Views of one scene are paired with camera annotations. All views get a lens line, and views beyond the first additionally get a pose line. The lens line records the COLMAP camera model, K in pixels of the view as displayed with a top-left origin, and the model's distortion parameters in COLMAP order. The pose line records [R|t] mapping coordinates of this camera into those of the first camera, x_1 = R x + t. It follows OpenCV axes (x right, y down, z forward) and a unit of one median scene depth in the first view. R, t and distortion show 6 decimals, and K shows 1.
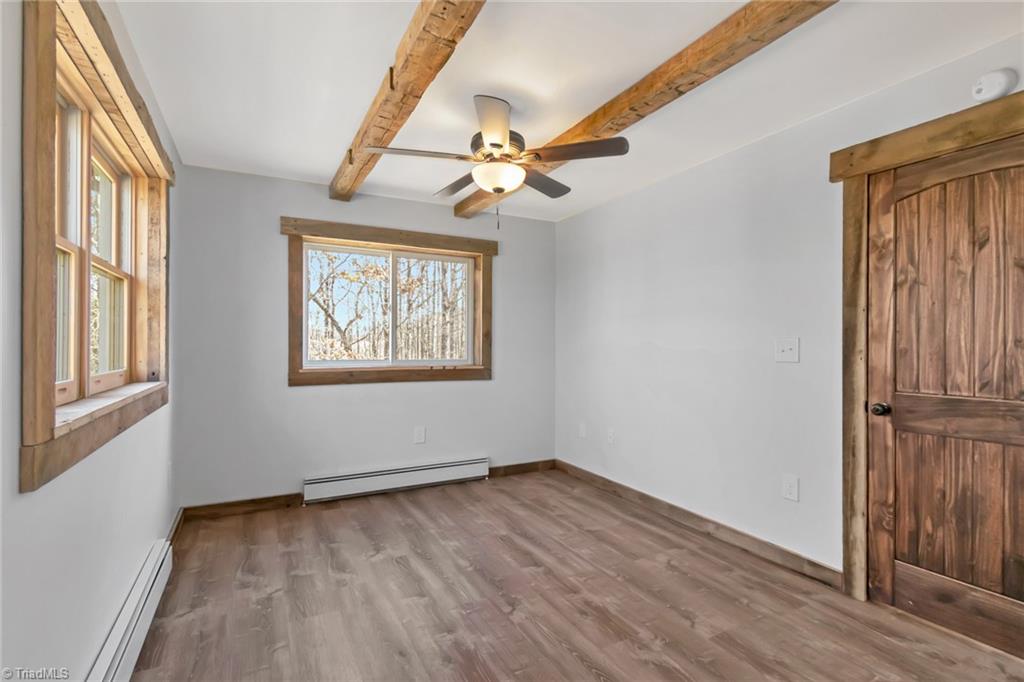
lens RADIAL K [[484.5, 0, 516.3], [0, 484.5, 343.9], [0, 0, 1]] dist [-0.000045, -0.000085]
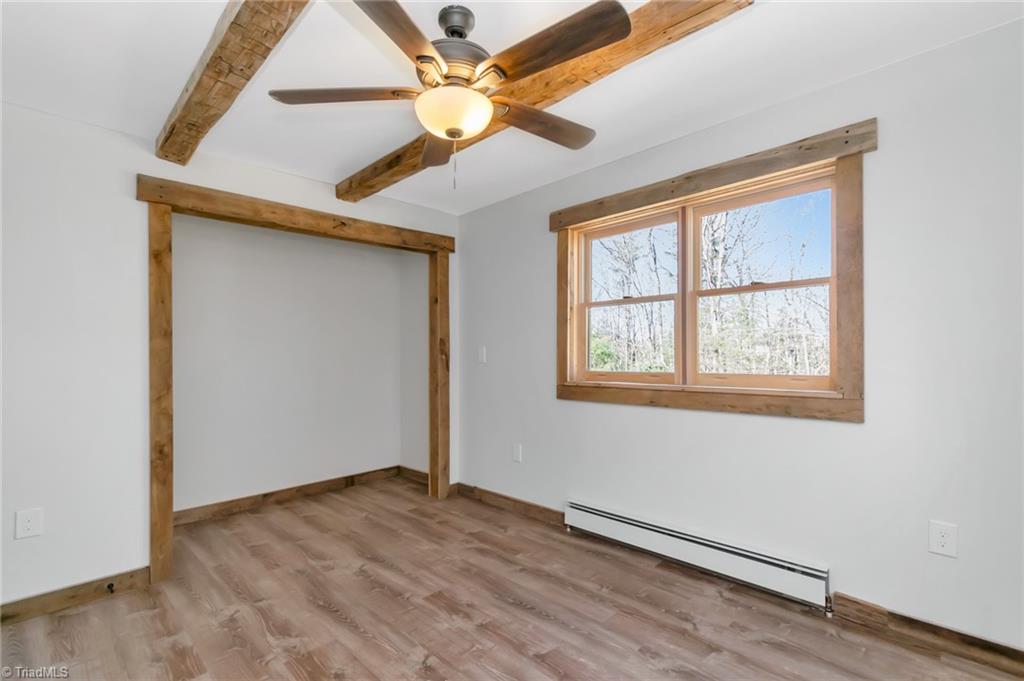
lens RADIAL K [[450.2, 0, 516.1], [0, 450.2, 347.4], [0, 0, 1]] dist [0.001419, 0.000200]
pose [[-0.952900, 0.001805, -0.303278, 0.084377], [0.004743, 0.999949, -0.008951, -0.007088], [0.303246, -0.009968, -0.952860, 1.879716]]
